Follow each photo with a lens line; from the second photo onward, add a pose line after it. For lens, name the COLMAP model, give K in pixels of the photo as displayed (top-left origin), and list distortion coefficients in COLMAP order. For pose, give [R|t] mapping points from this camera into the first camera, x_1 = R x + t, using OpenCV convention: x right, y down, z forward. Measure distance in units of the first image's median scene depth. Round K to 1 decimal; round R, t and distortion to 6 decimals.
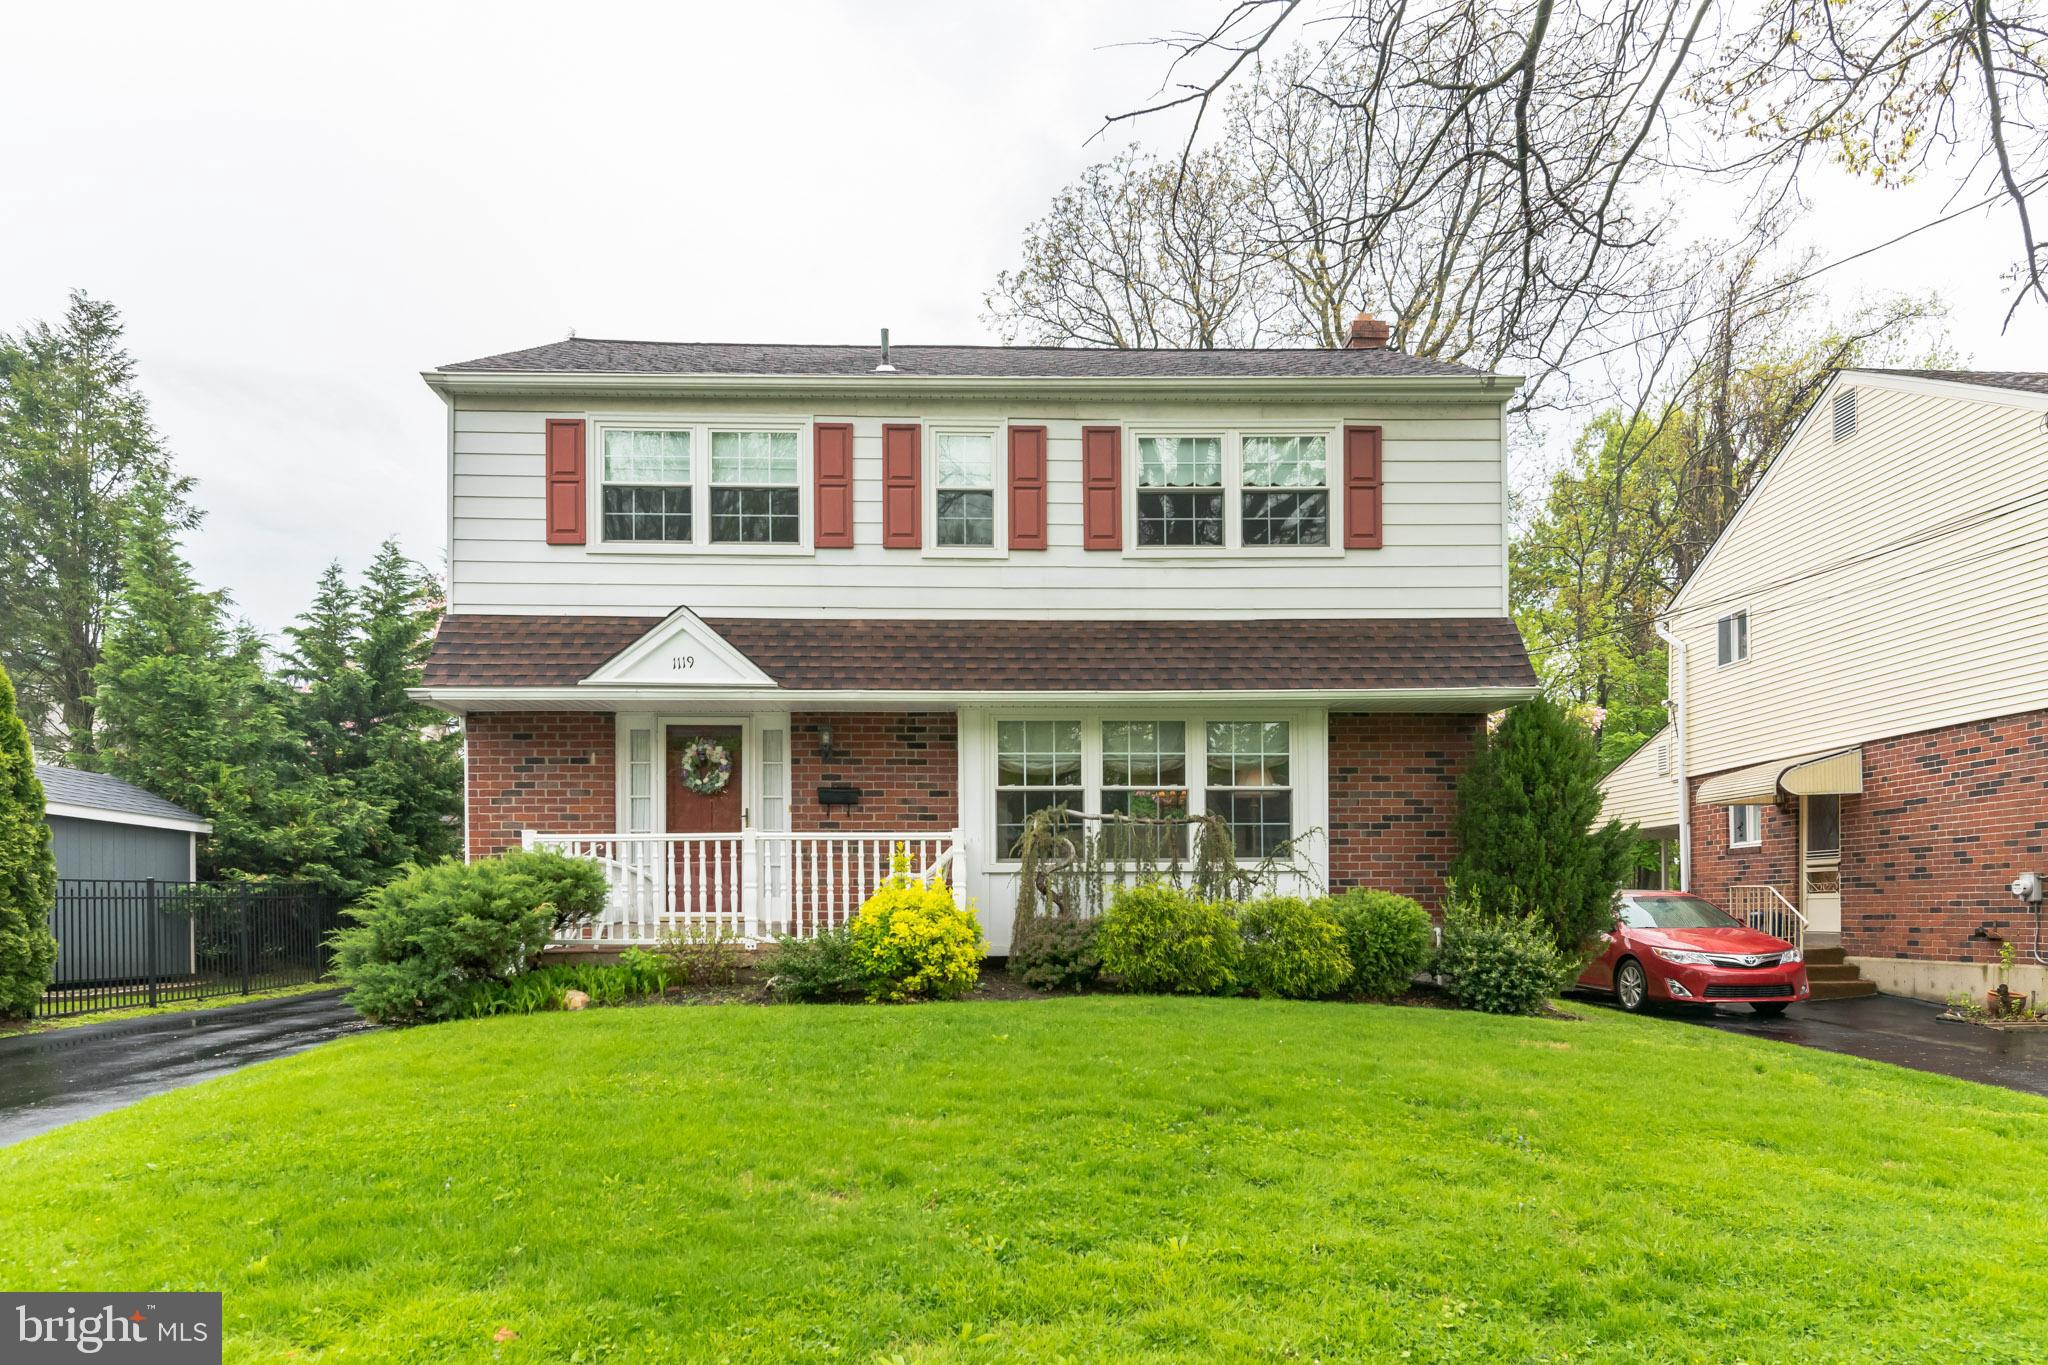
lens RADIAL K [[1343.4, 0, 1041.3], [0, 1343.4, 889.7], [0, 0, 1]] dist [-0.005776, -0.004313]
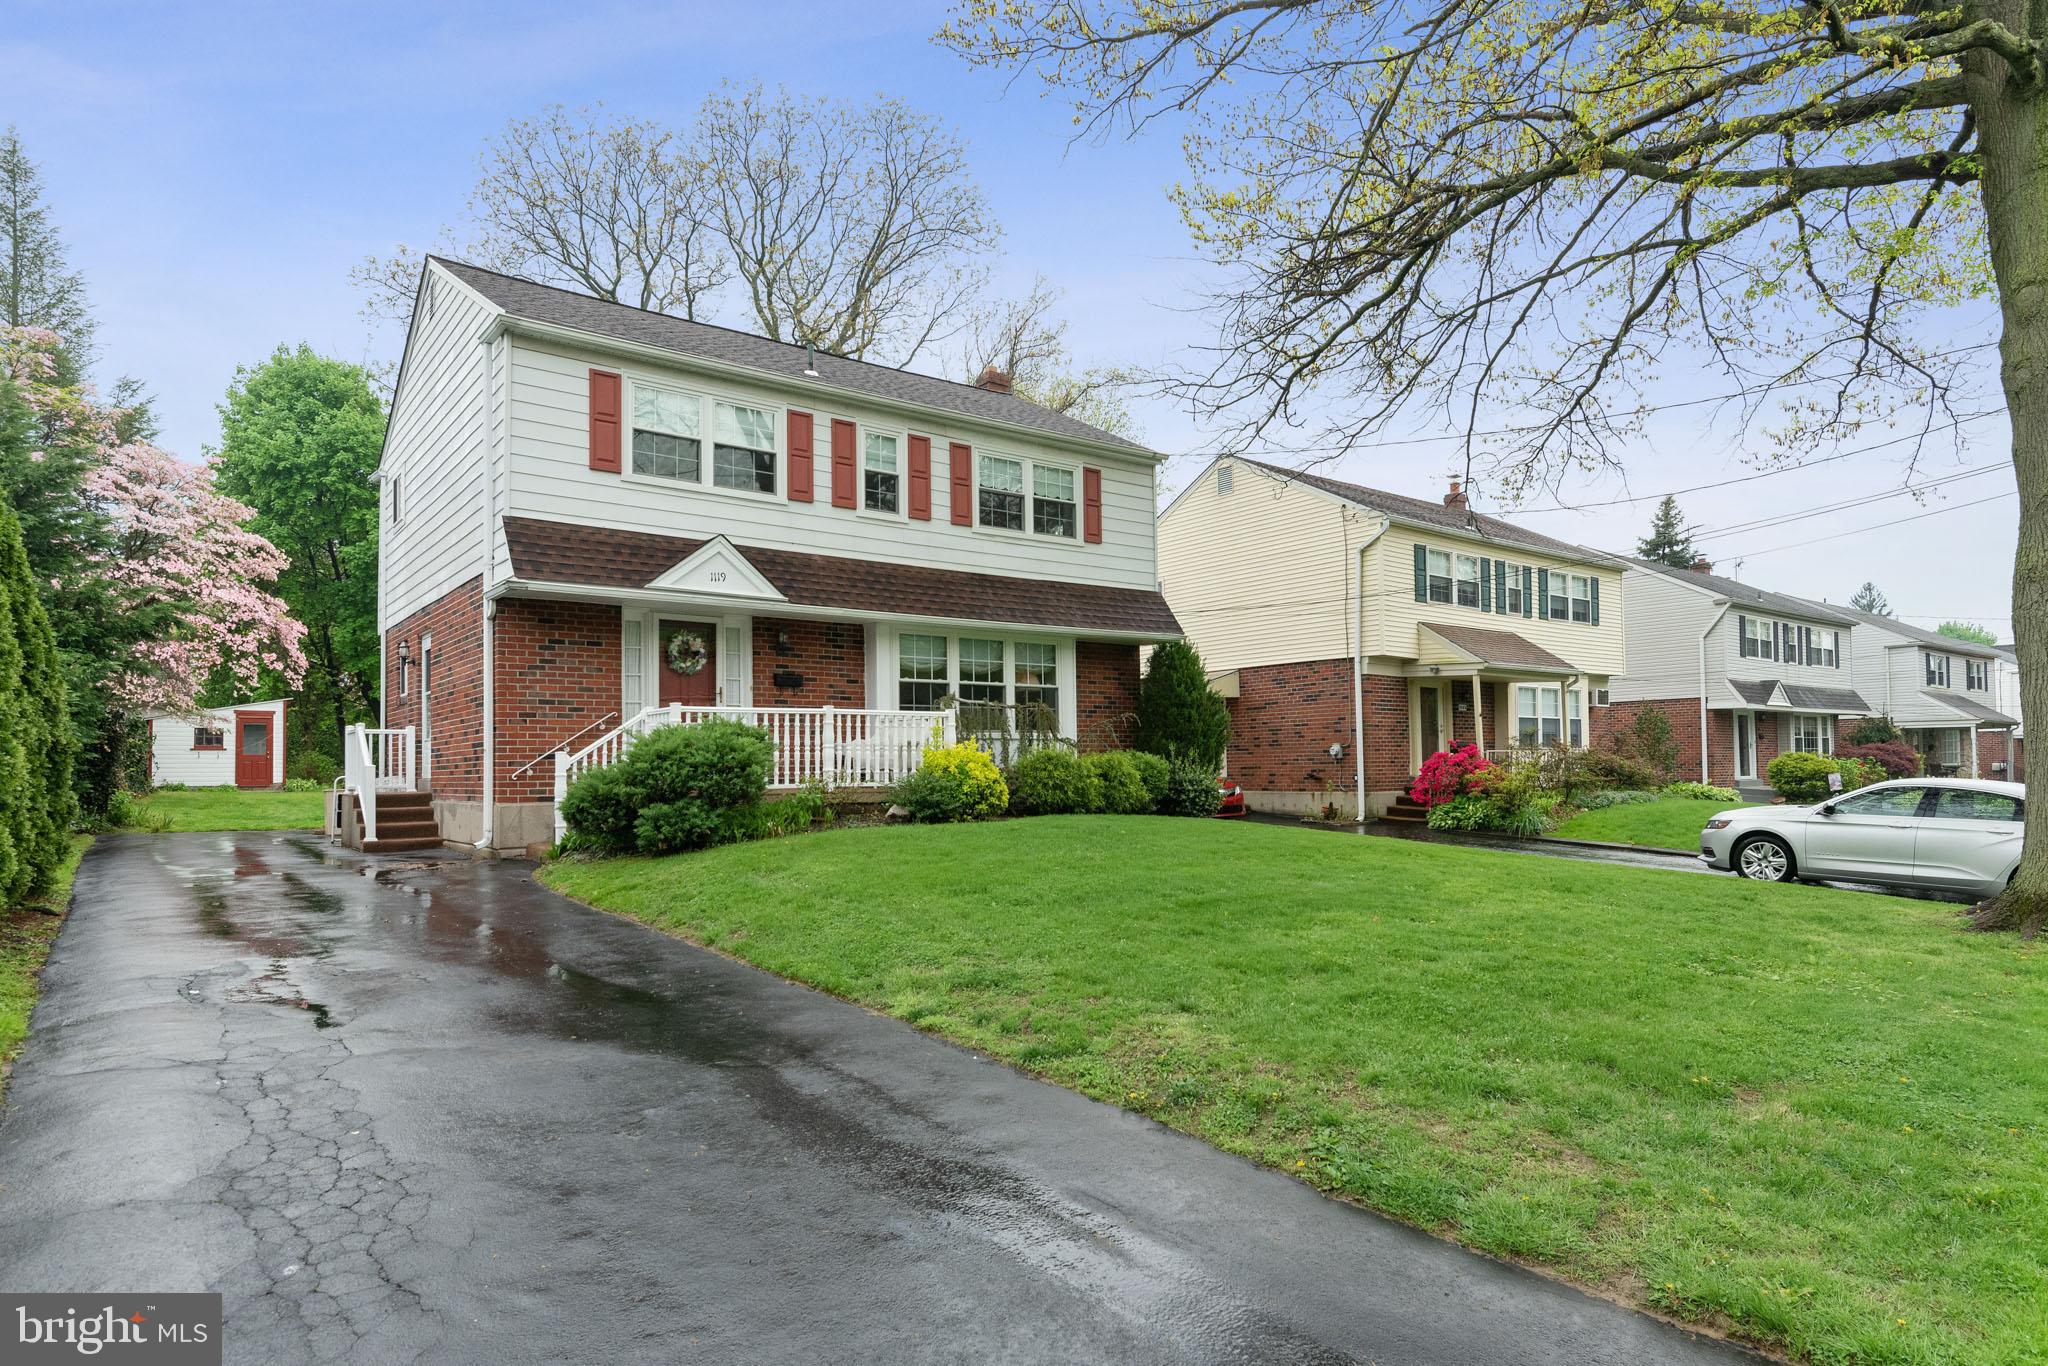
lens RADIAL K [[1104.4, 0, 1023.5], [0, 1104.4, 696.8], [0, 0, 1]] dist [0.002150, -0.000081]
pose [[0.821989, 0.030348, 0.568695, -0.596455], [0.000765, 0.998519, -0.054391, 0.007297], [-0.569503, 0.045144, 0.820749, -0.049677]]
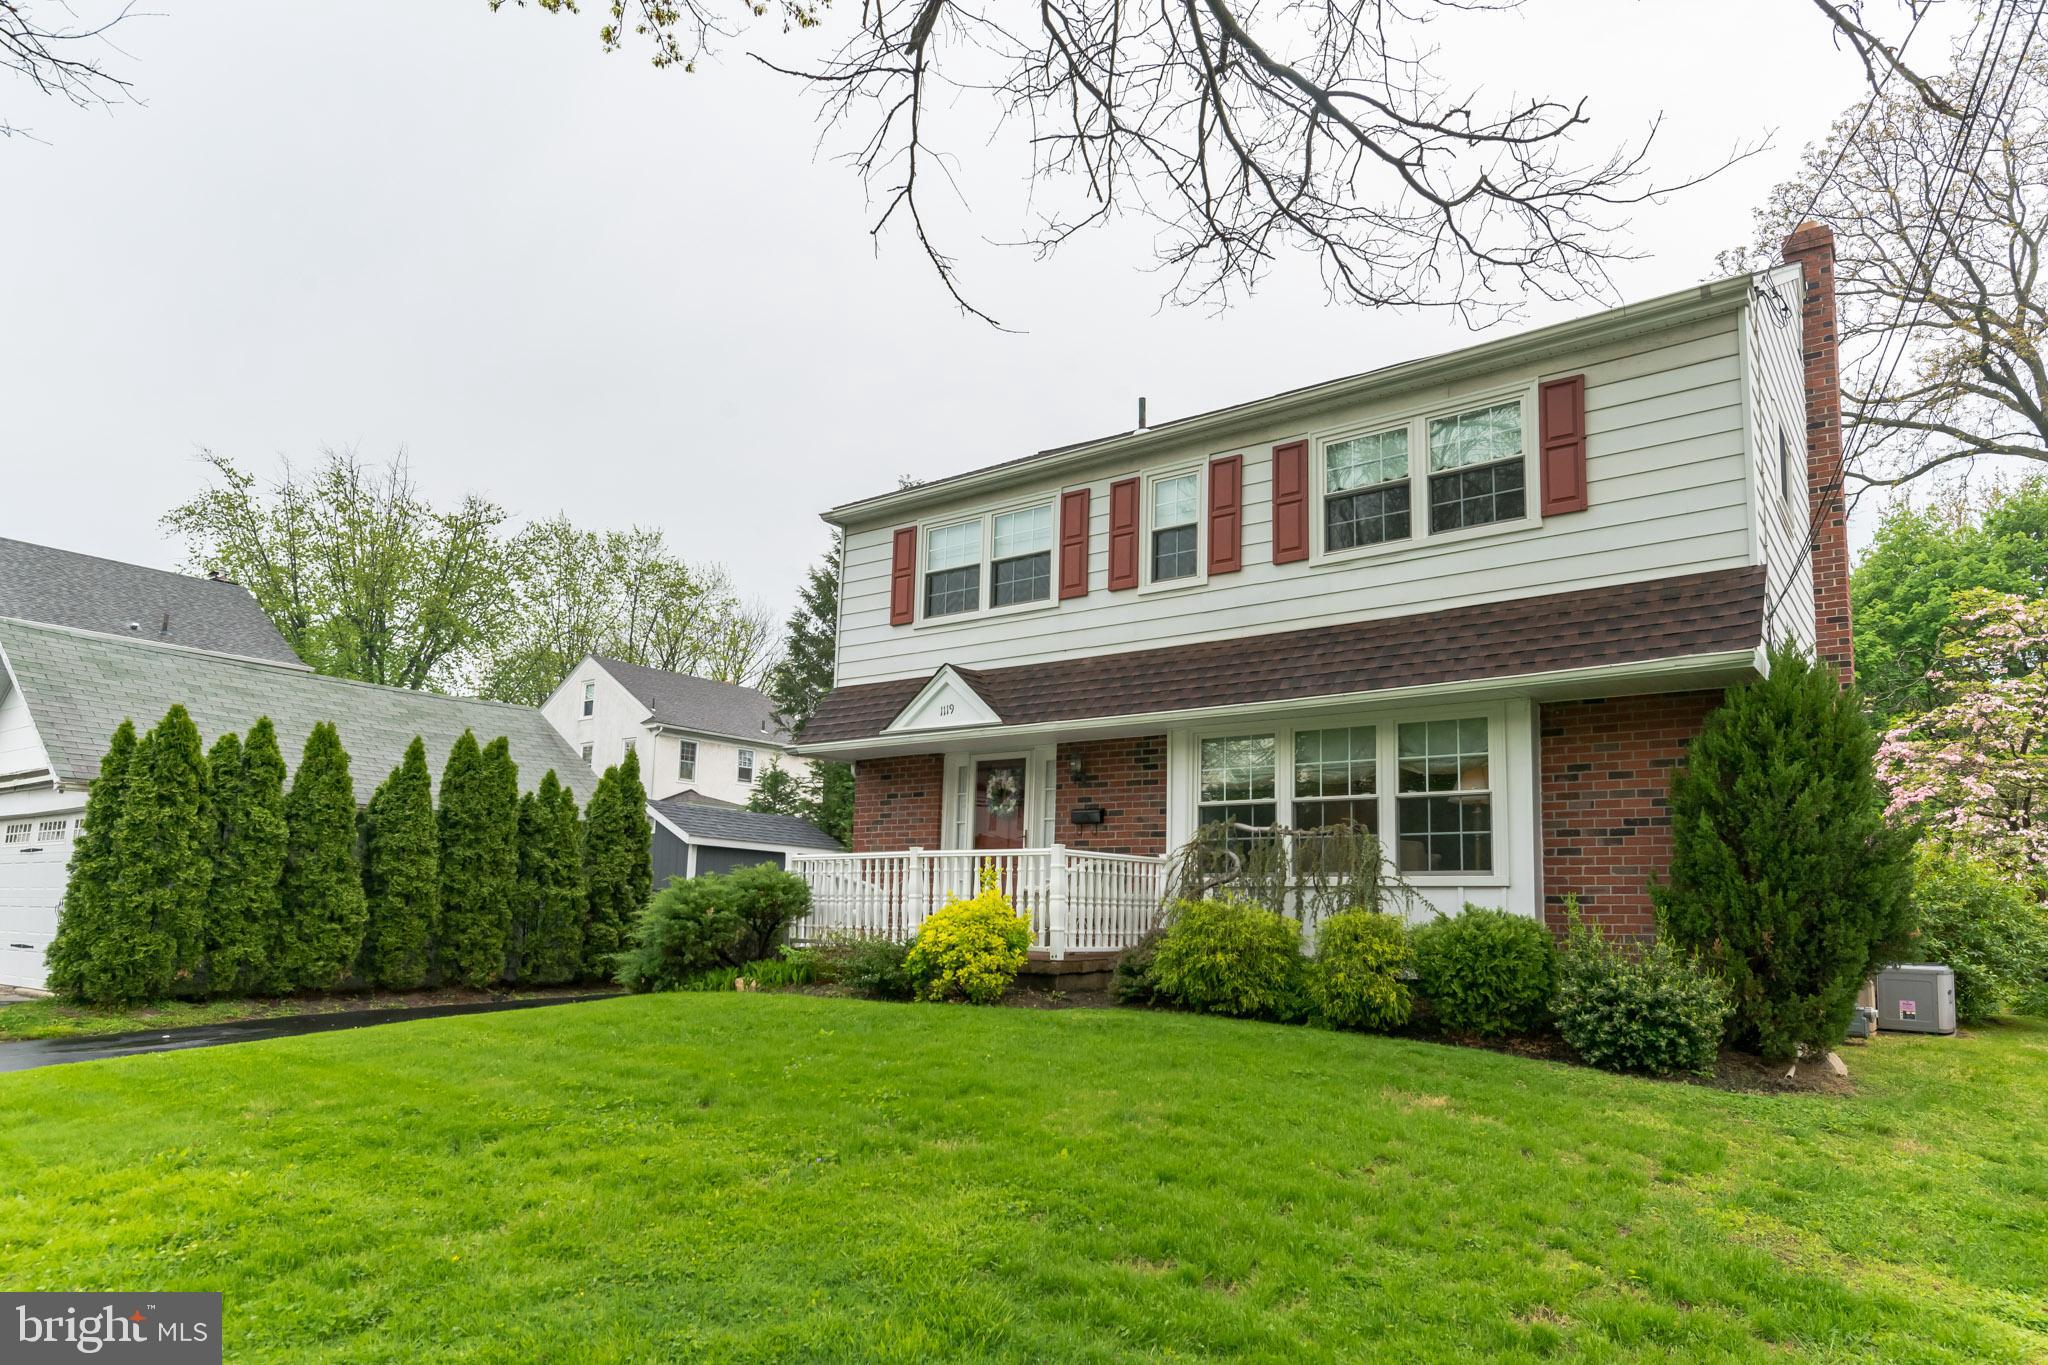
lens RADIAL K [[1277.0, 0, 1062.8], [0, 1277.0, 731.2], [0, 0, 1]] dist [-0.015389, -0.000417]
pose [[0.777093, -0.072909, -0.625149, 0.497443], [-0.014251, 0.990975, -0.133289, 0.000713], [0.629225, 0.112487, 0.769040, 0.176720]]
